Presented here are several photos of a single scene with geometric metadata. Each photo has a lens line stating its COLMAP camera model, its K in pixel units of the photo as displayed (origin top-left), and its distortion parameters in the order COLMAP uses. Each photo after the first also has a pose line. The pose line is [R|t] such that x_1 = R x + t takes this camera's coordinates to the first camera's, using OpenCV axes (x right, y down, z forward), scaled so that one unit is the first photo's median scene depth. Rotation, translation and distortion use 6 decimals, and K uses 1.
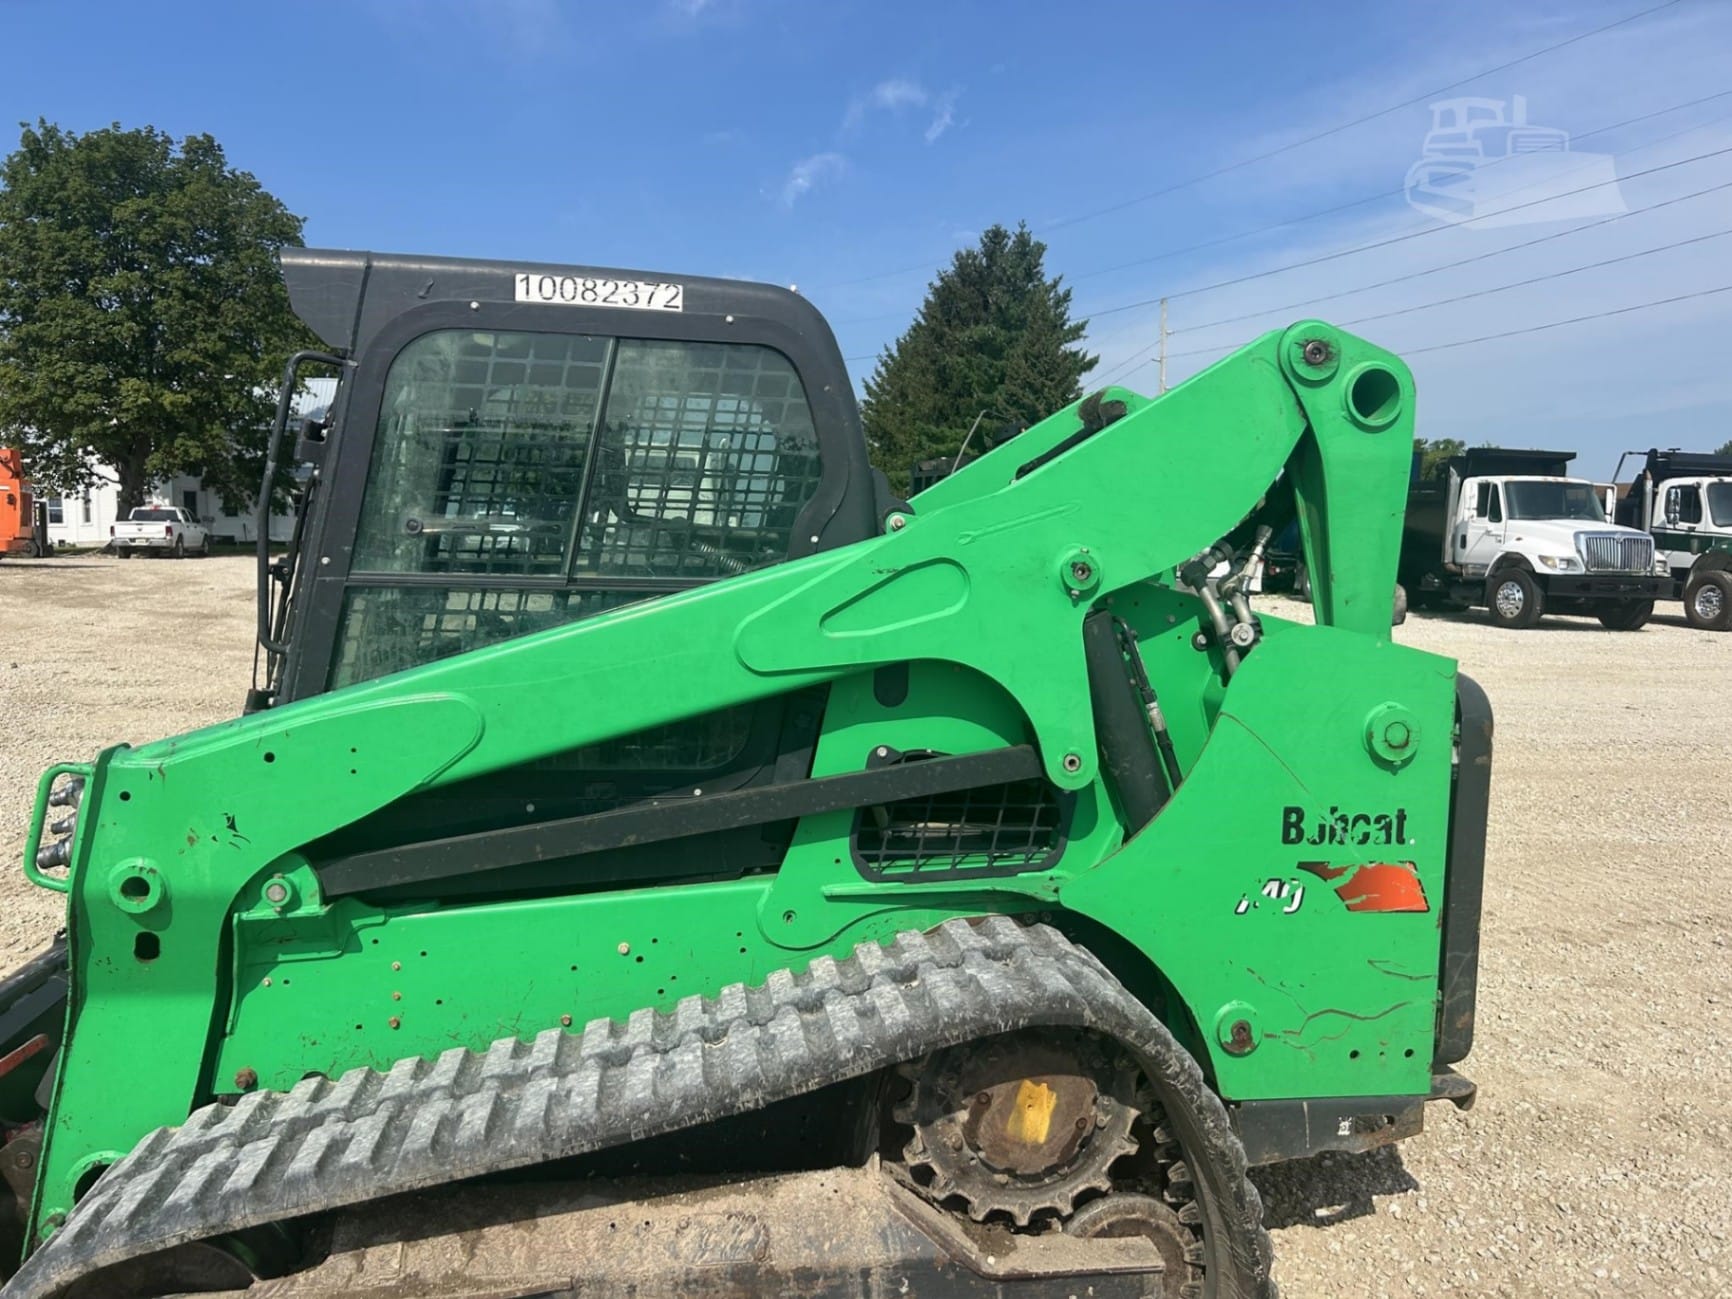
lens RADIAL K [[1306.8, 0, 867.0], [0, 1306.8, 644.8], [0, 0, 1]] dist [0.059644, -0.068620]
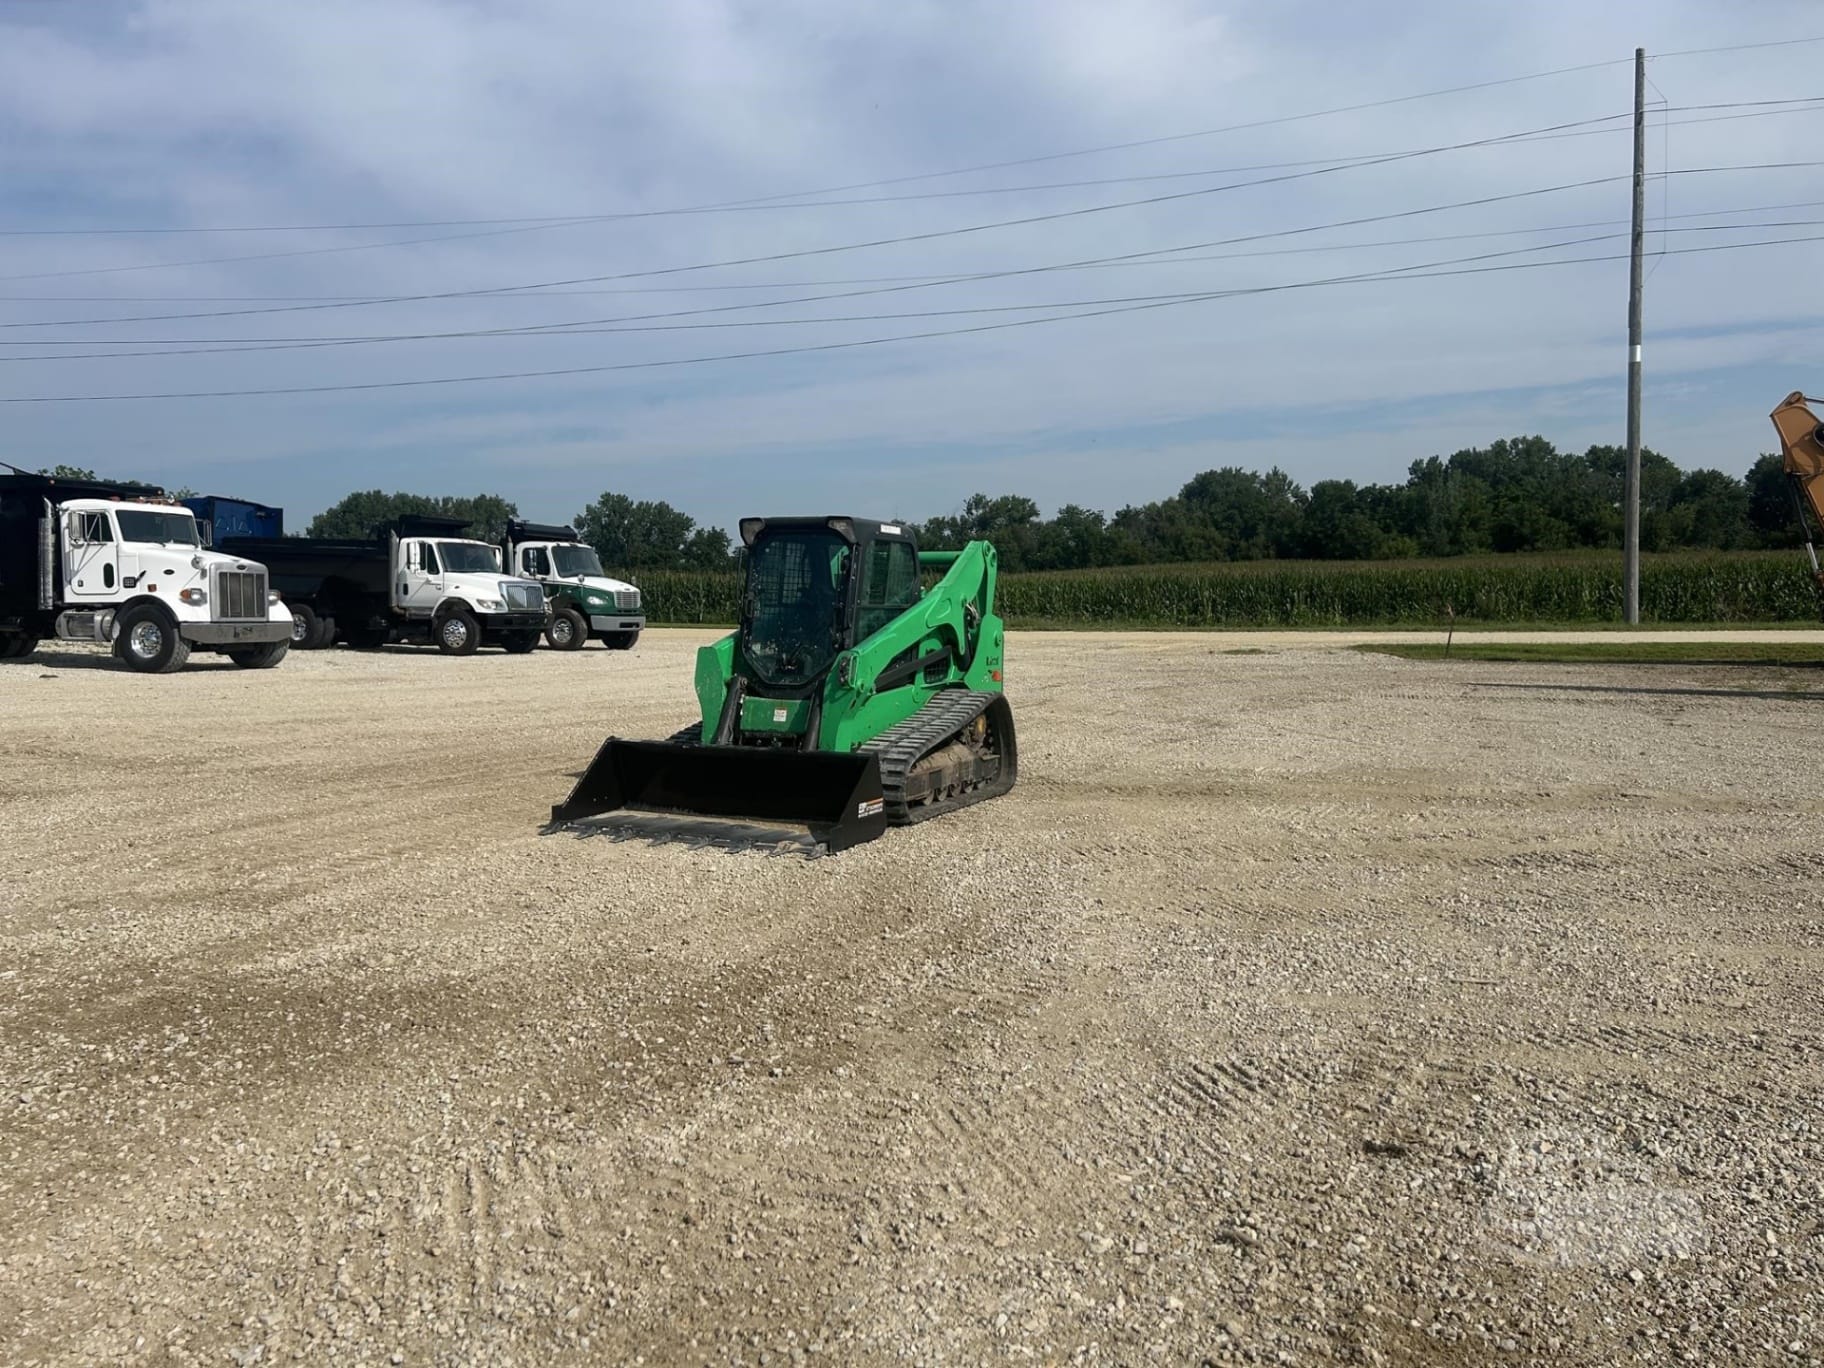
lens RADIAL K [[1376.3, 0, 892.6], [0, 1376.3, 682.7], [0, 0, 1]] dist [0.059644, -0.068620]
pose [[0.577000, -0.064416, 0.814200, -0.392429], [0.071947, 0.997018, 0.027893, 0.007023], [-0.813569, 0.042485, 0.579914, -0.145964]]
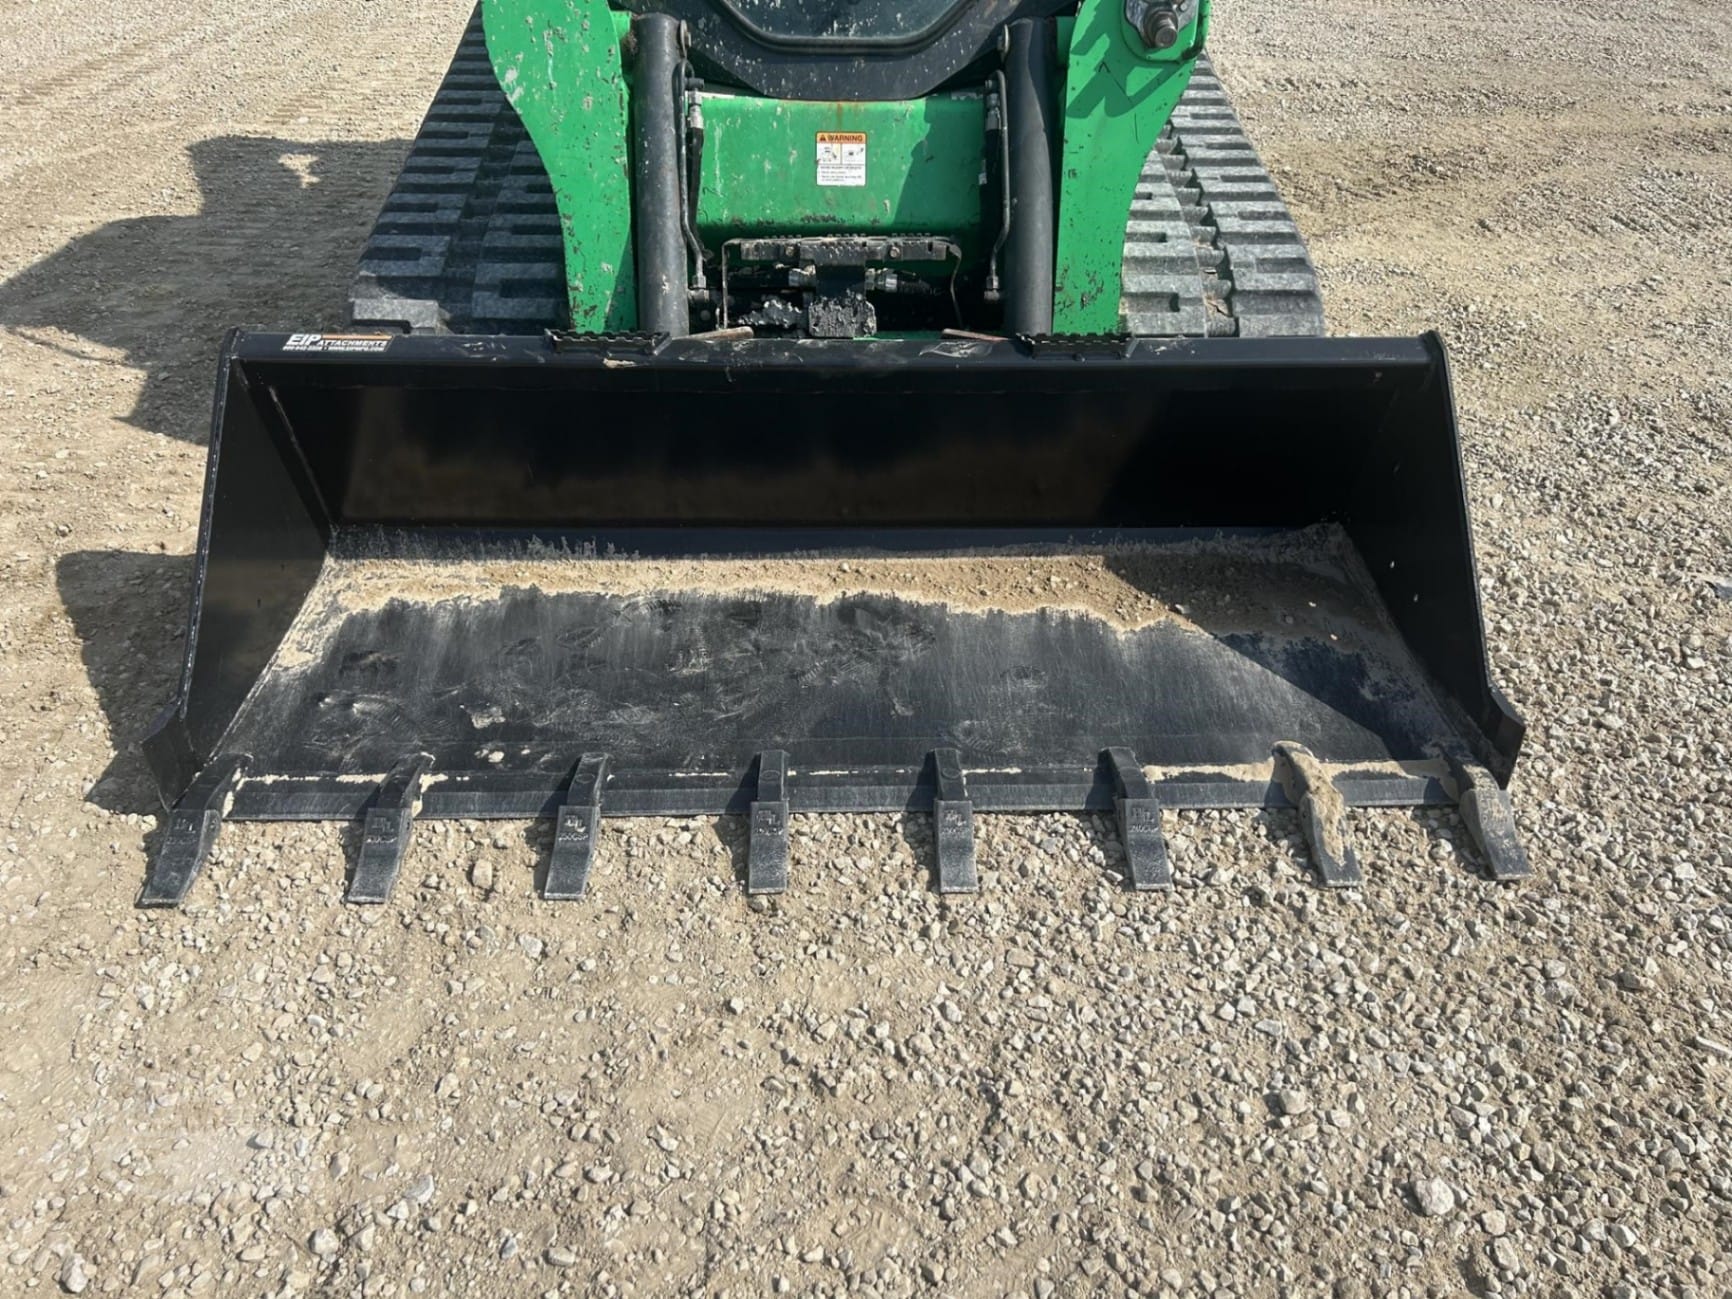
lens RADIAL K [[1306.8, 0, 878.8], [0, 1306.8, 646.3], [0, 0, 1]] dist [0.059644, -0.068620]
pose [[0.115621, -0.570268, 0.813281, -0.187089], [0.069334, 0.821408, 0.566110, -0.003839], [-0.990871, -0.009066, 0.134511, 0.107453]]
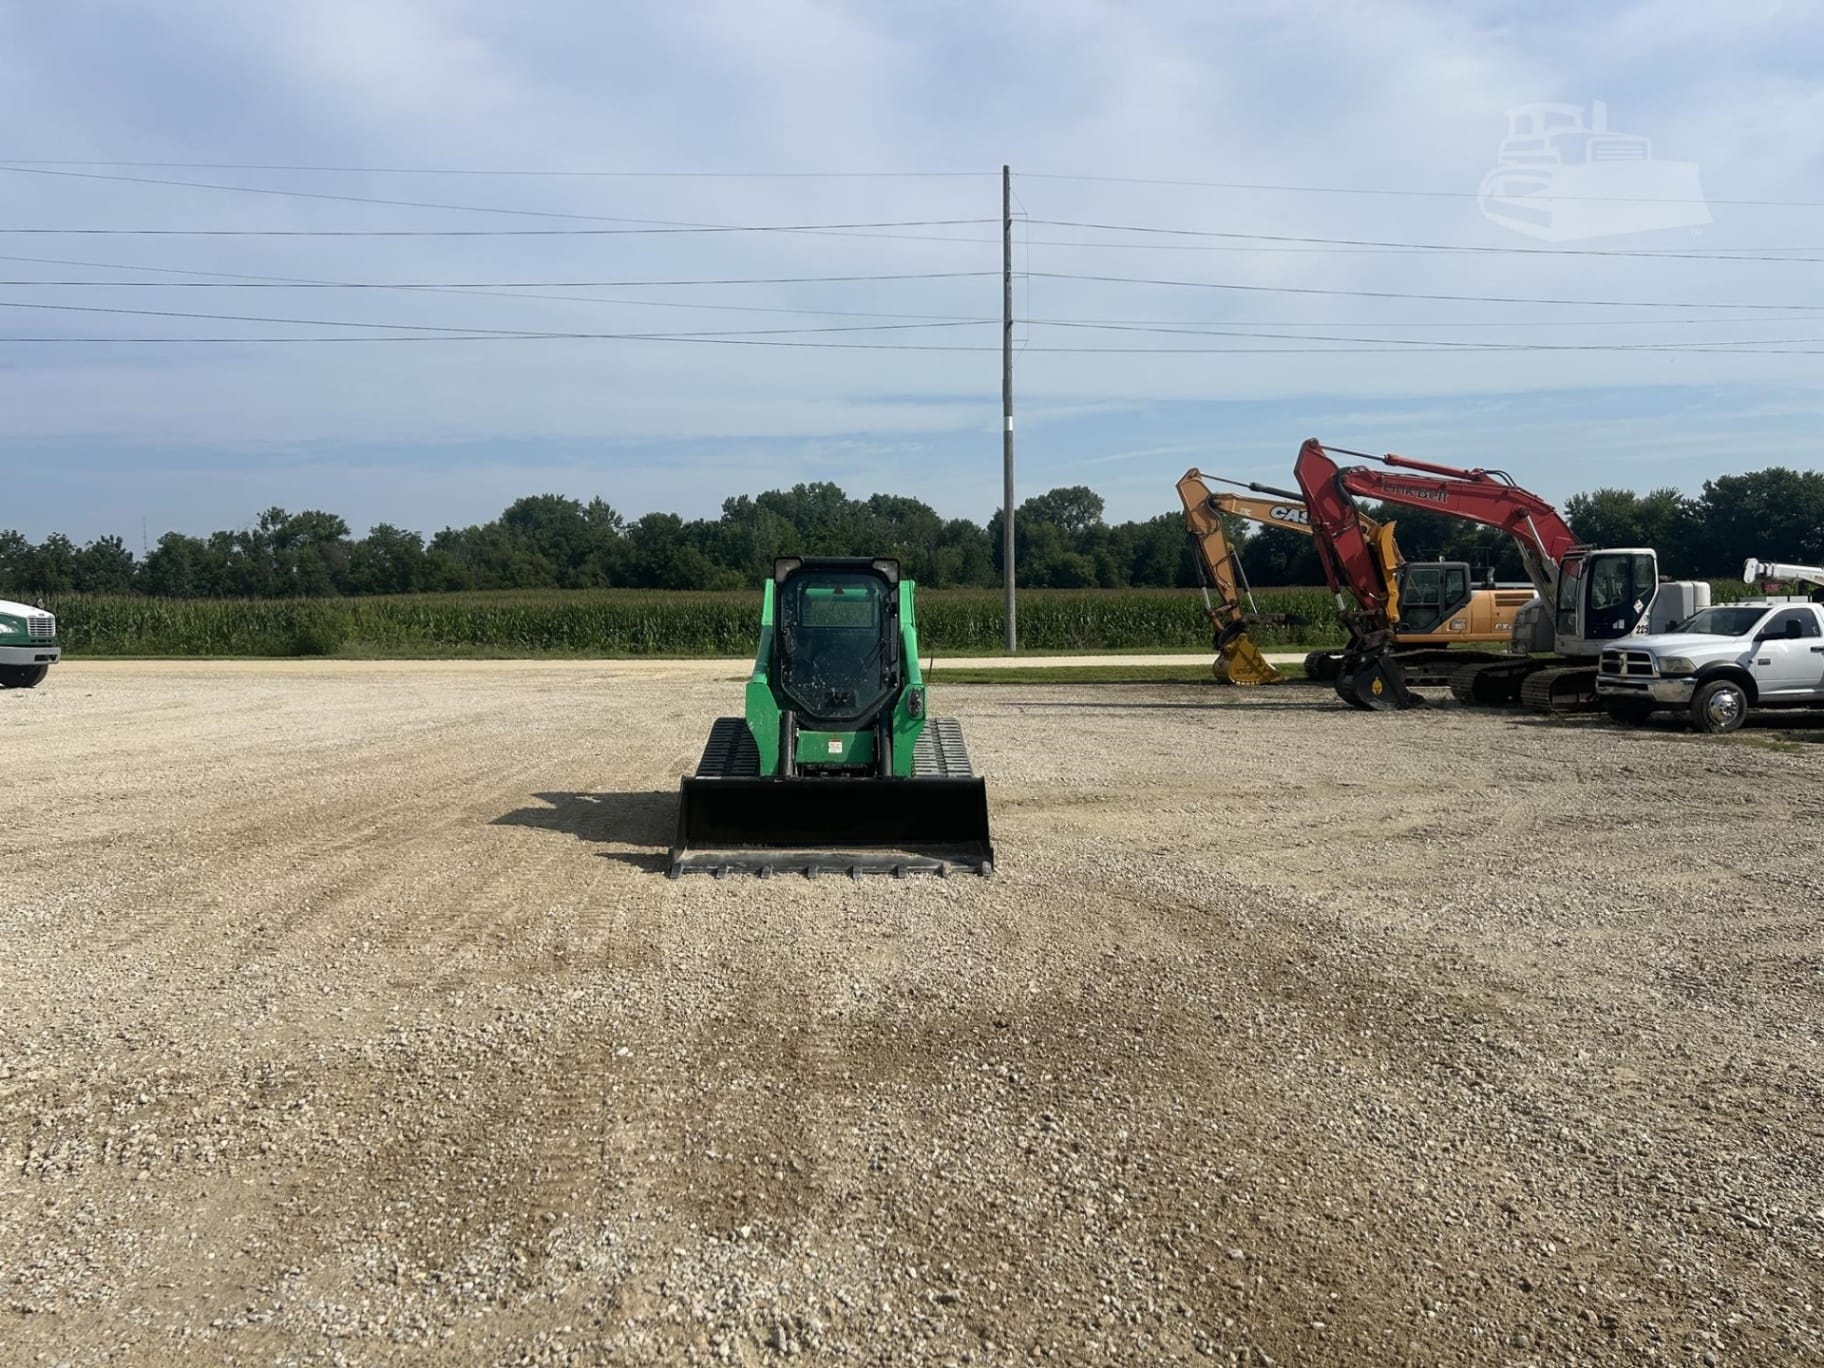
lens RADIAL K [[1376.3, 0, 896.3], [0, 1376.3, 700.6], [0, 0, 1]] dist [0.059644, -0.068620]
pose [[0.115509, -0.067548, 0.991007, -0.499500], [0.075459, 0.995399, 0.059052, -0.012770], [-0.990436, 0.067959, 0.120075, 0.053865]]
